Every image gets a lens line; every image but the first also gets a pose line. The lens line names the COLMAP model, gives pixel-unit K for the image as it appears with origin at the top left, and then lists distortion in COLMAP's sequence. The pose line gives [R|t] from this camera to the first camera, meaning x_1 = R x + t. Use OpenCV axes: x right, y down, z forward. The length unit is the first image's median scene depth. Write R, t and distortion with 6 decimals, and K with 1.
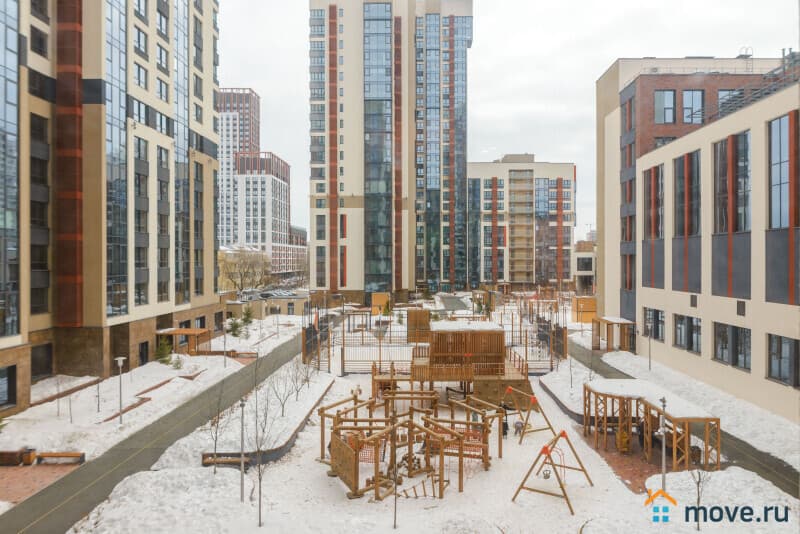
lens RADIAL K [[535.9, 0, 401.2], [0, 535.9, 264.3], [0, 0, 1]] dist [0.041928, -0.000361]
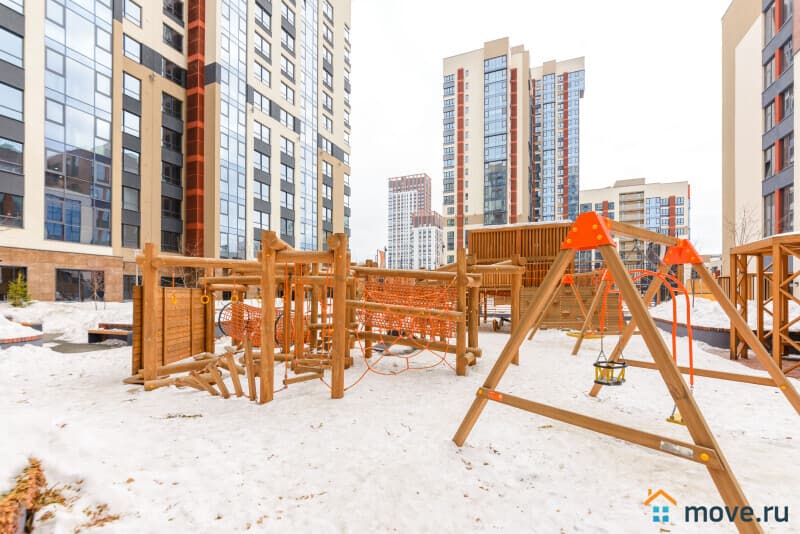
lens RADIAL K [[357.5, 0, 393.6], [0, 357.5, 293.8], [0, 0, 1]] dist [-0.003591, -0.001108]
pose [[0.930329, 0.007398, -0.366652, 0.041277], [-0.008767, 0.999959, -0.002069, 0.062681], [0.366622, 0.005139, 0.930356, 0.141804]]
